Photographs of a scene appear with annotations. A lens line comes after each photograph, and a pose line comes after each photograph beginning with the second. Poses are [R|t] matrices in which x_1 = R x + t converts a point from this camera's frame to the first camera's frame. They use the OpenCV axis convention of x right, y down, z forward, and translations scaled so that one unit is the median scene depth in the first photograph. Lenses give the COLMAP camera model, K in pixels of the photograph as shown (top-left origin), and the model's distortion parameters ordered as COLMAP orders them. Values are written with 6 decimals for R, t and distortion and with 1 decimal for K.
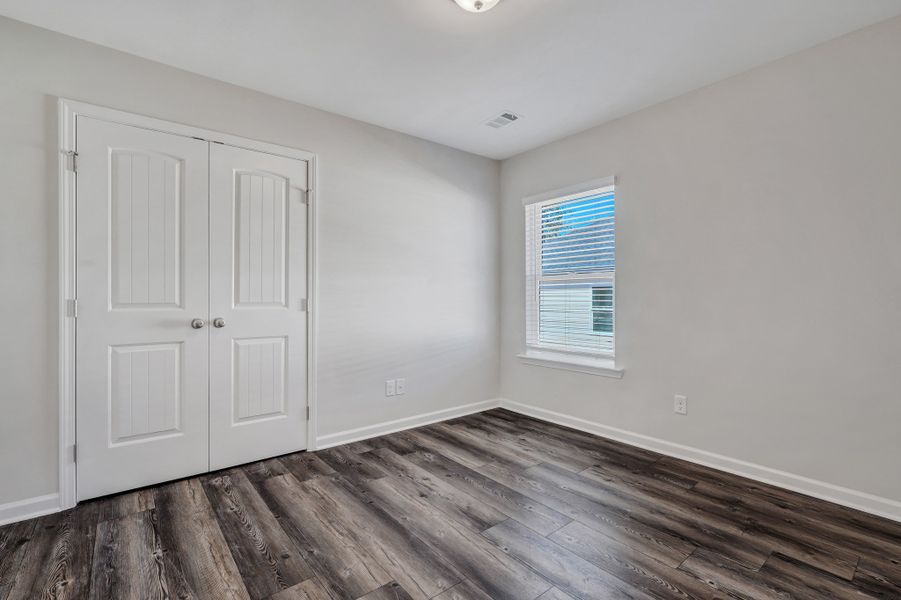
lens RADIAL K [[426.2, 0, 454.9], [0, 426.2, 300.7], [0, 0, 1]] dist [-0.012006, 0.006823]
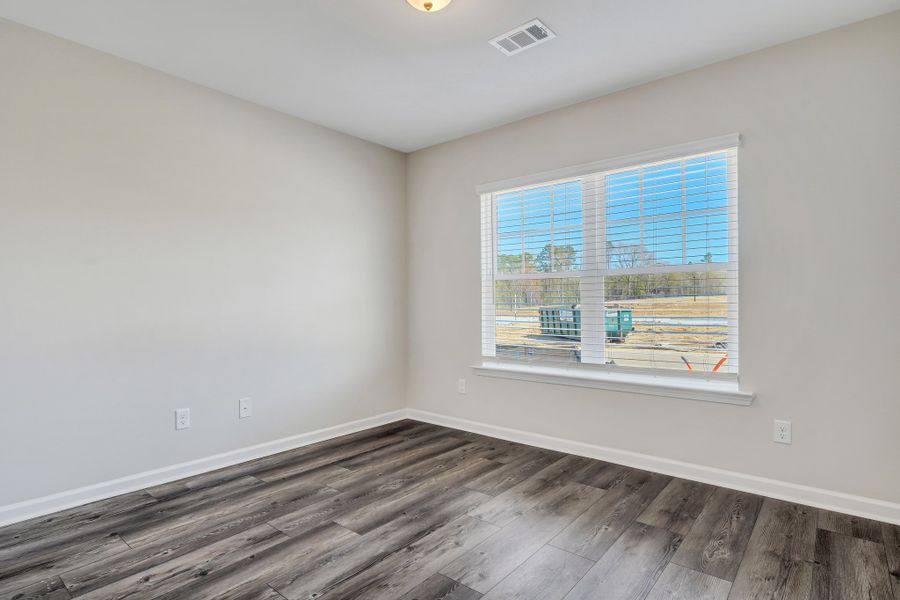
lens RADIAL K [[445.9, 0, 452.6], [0, 445.9, 304.7], [0, 0, 1]] dist [-0.005552, -0.000309]
pose [[0.972913, -0.007724, 0.231044, -0.111079], [0.007421, 0.999970, 0.002182, -0.000301], [-0.231054, -0.000409, 0.972941, 0.136353]]
